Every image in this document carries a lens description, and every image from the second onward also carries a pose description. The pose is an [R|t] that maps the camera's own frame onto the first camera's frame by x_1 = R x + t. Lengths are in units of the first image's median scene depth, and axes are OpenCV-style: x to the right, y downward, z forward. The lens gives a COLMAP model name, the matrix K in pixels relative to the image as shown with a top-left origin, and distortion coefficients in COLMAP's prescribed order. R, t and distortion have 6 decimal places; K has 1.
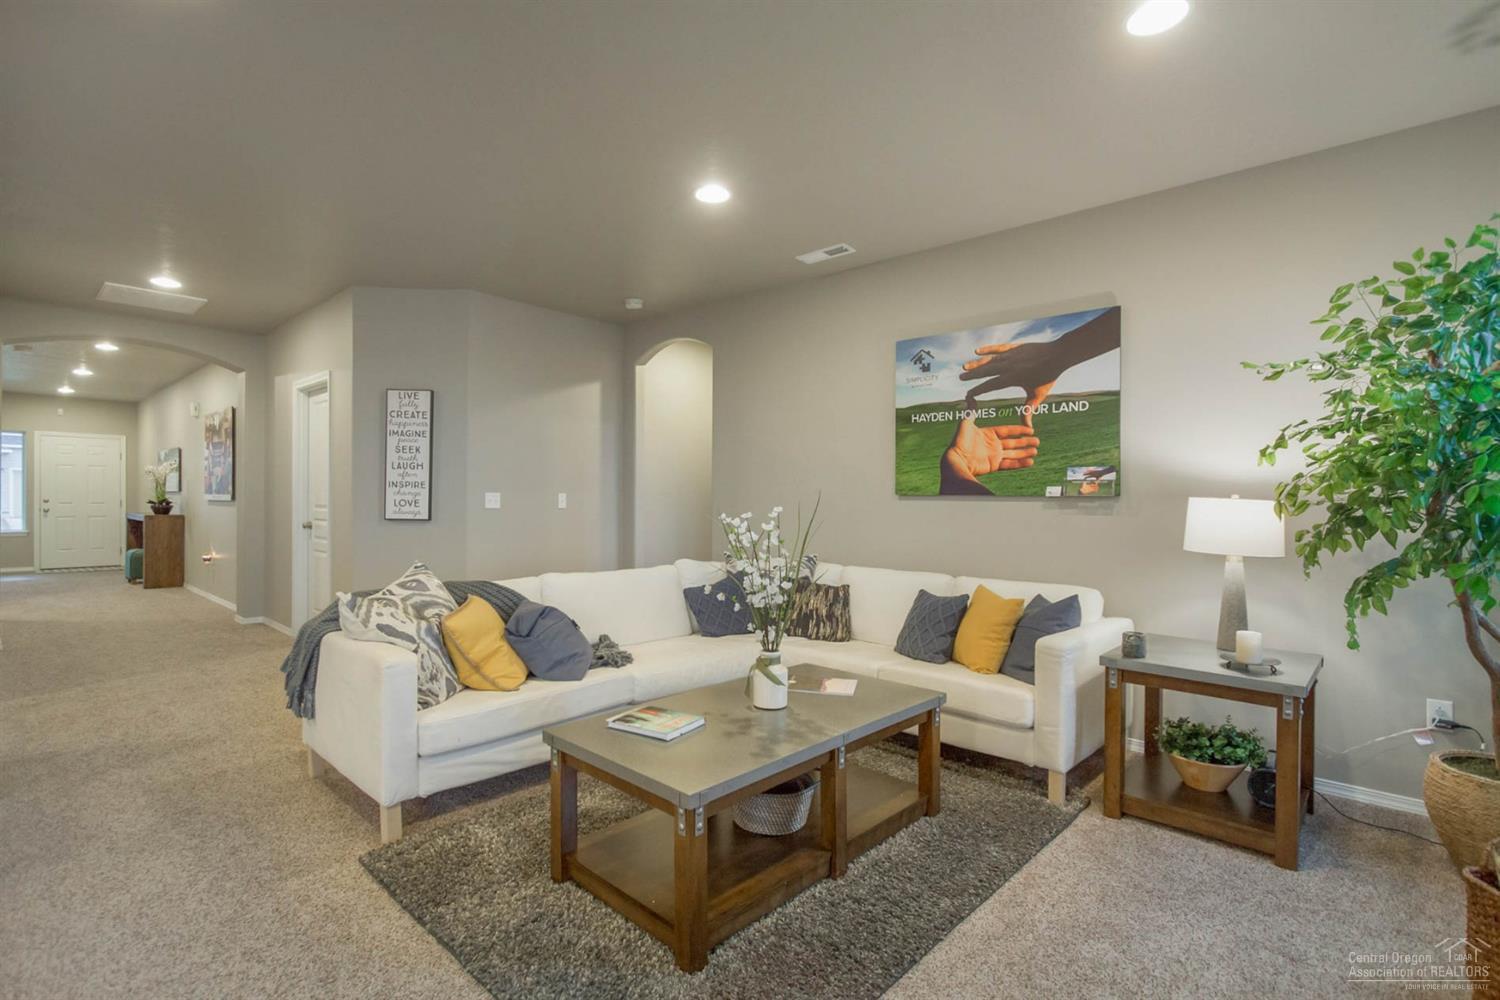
lens RADIAL K [[719.4, 0, 751.4], [0, 719.4, 490.1], [0, 0, 1]] dist [0.002230, -0.000059]
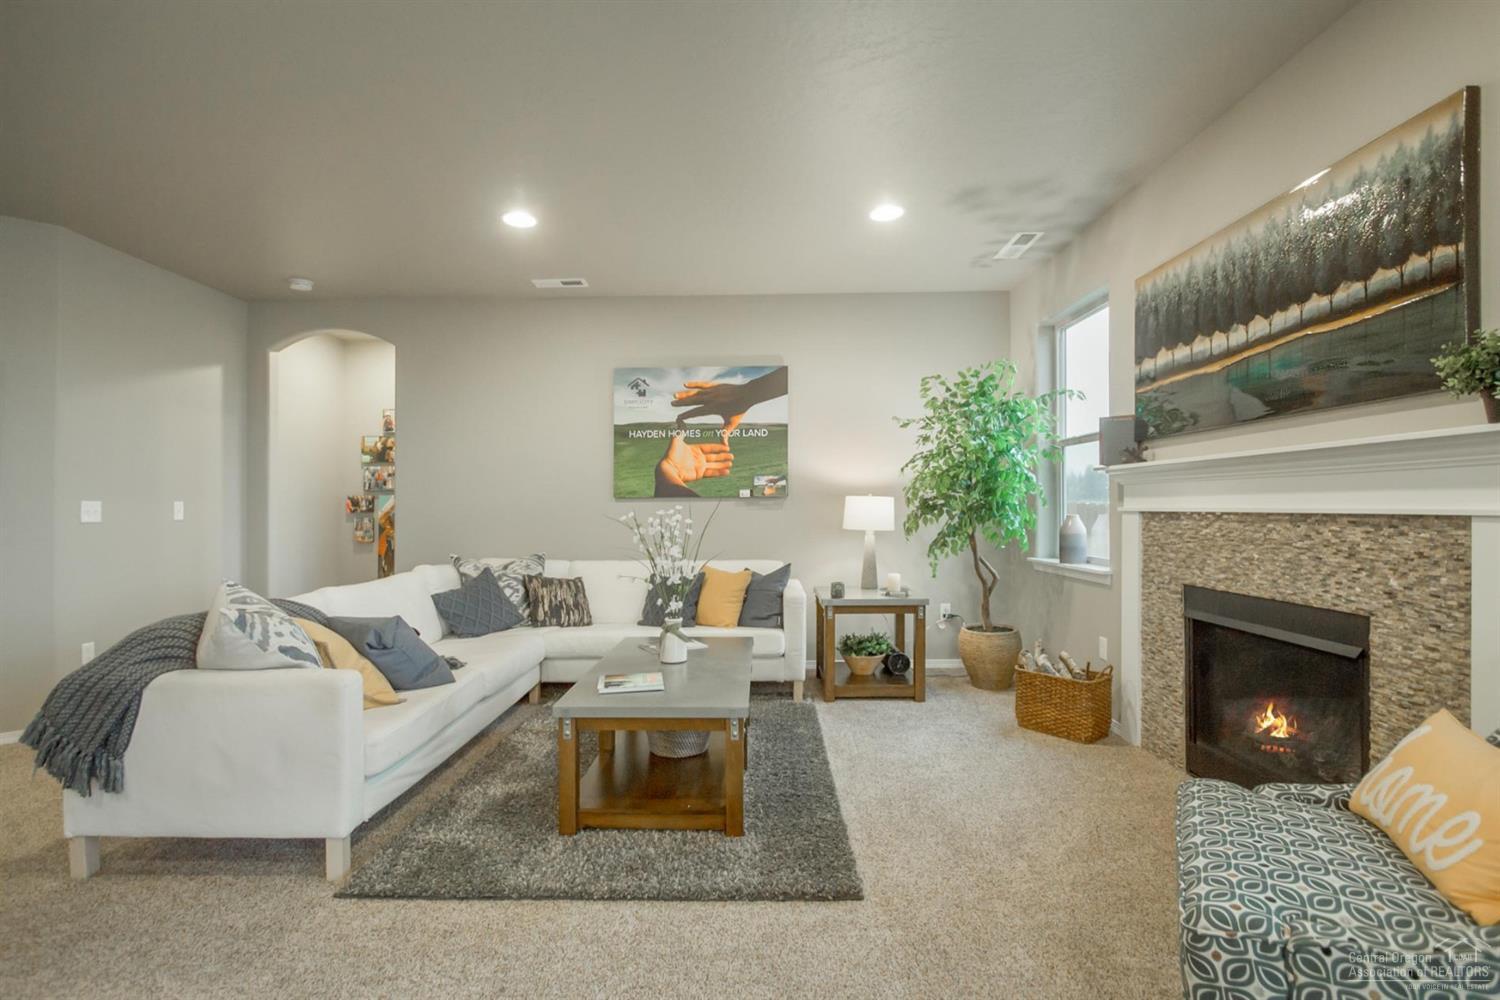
lens RADIAL K [[719.4, 0, 744.3], [0, 719.4, 493.3], [0, 0, 1]] dist [0.002230, -0.000059]
pose [[0.740977, -0.004486, 0.671516, -0.495279], [0.008710, 0.999958, -0.002931, 0.005639], [-0.671474, 0.008021, 0.740985, -0.021244]]
